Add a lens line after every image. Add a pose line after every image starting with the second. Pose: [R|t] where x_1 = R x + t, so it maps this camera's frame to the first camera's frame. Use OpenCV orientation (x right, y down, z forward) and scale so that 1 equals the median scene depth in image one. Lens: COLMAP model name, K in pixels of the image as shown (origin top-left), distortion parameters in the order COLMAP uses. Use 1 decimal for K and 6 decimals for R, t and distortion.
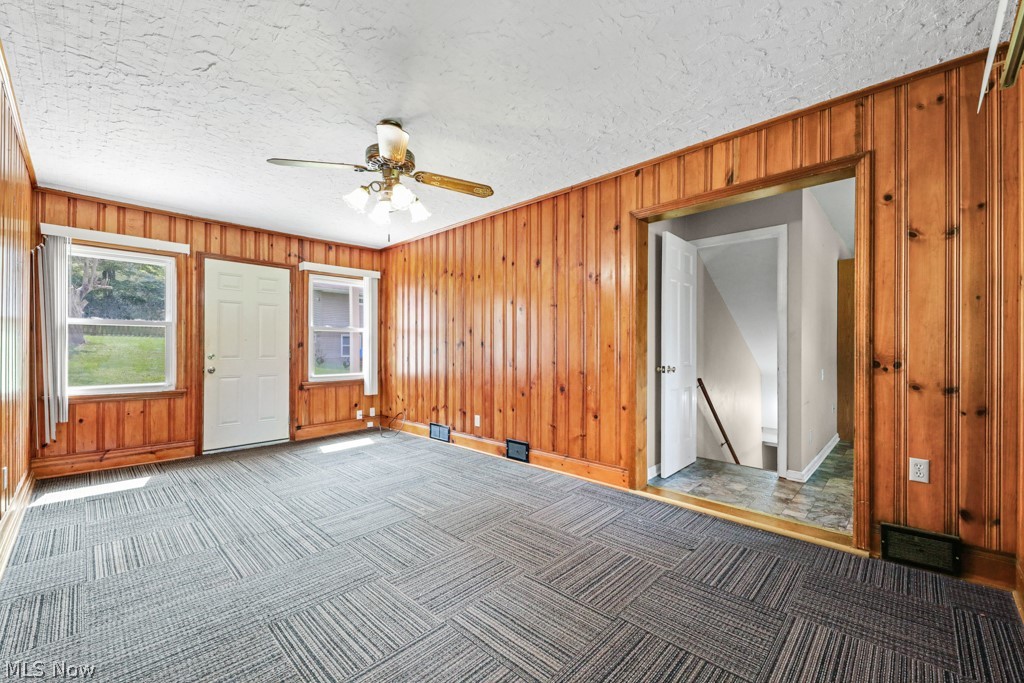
lens RADIAL K [[406.2, 0, 512.0], [0, 406.2, 341.5], [0, 0, 1]] dist [0.001481, -0.000082]
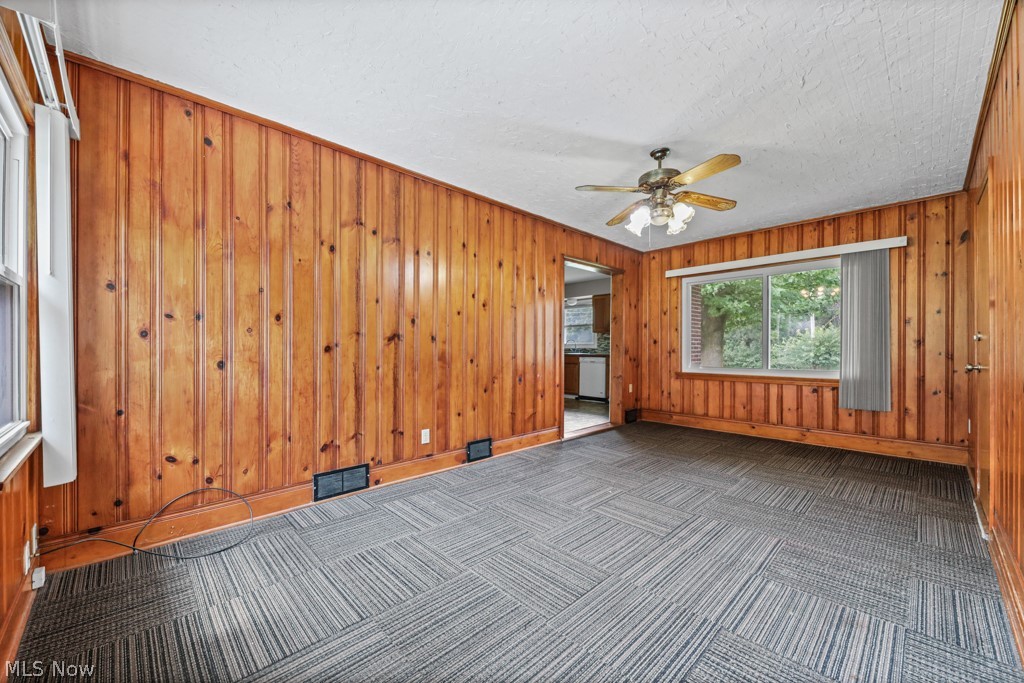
lens RADIAL K [[403.6, 0, 513.7], [0, 403.6, 345.9], [0, 0, 1]] dist [0.010918, -0.000083]
pose [[0.032543, 0.002541, 0.999467, -0.900532], [-0.019121, 0.999815, -0.001919, 0.019109], [-0.999287, -0.019048, 0.032585, 0.841838]]
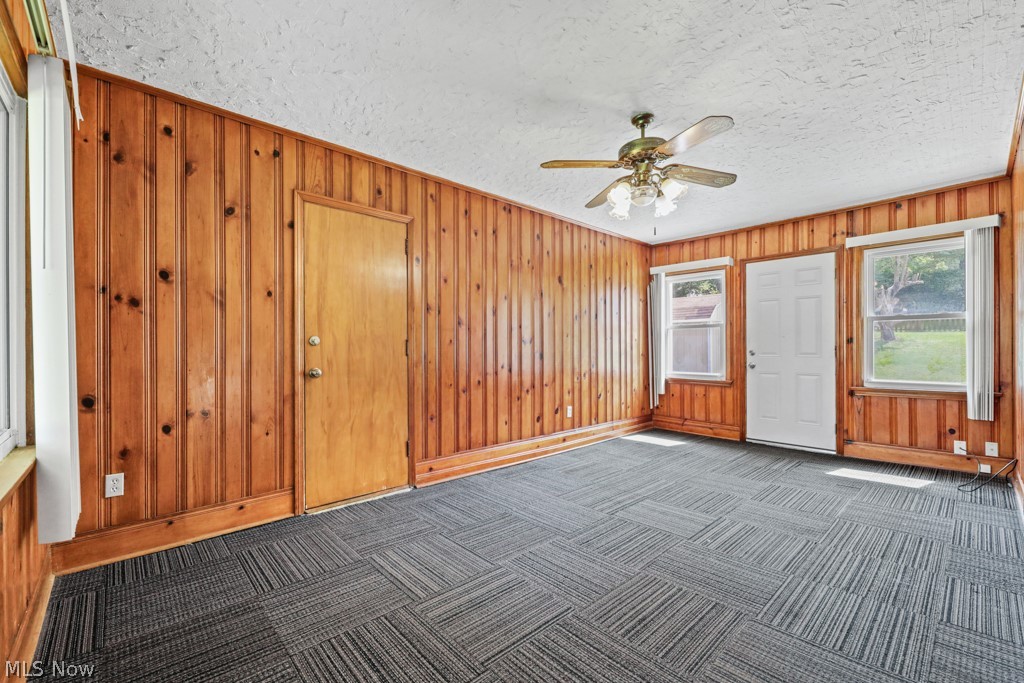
lens RADIAL K [[423.0, 0, 508.6], [0, 423.0, 346.1], [0, 0, 1]] dist [0.000776, -0.000123]
pose [[-0.055514, -0.002473, -0.998455, 0.452133], [0.022387, 0.999742, -0.003721, 0.008495], [0.998207, -0.022559, -0.055444, 0.444956]]
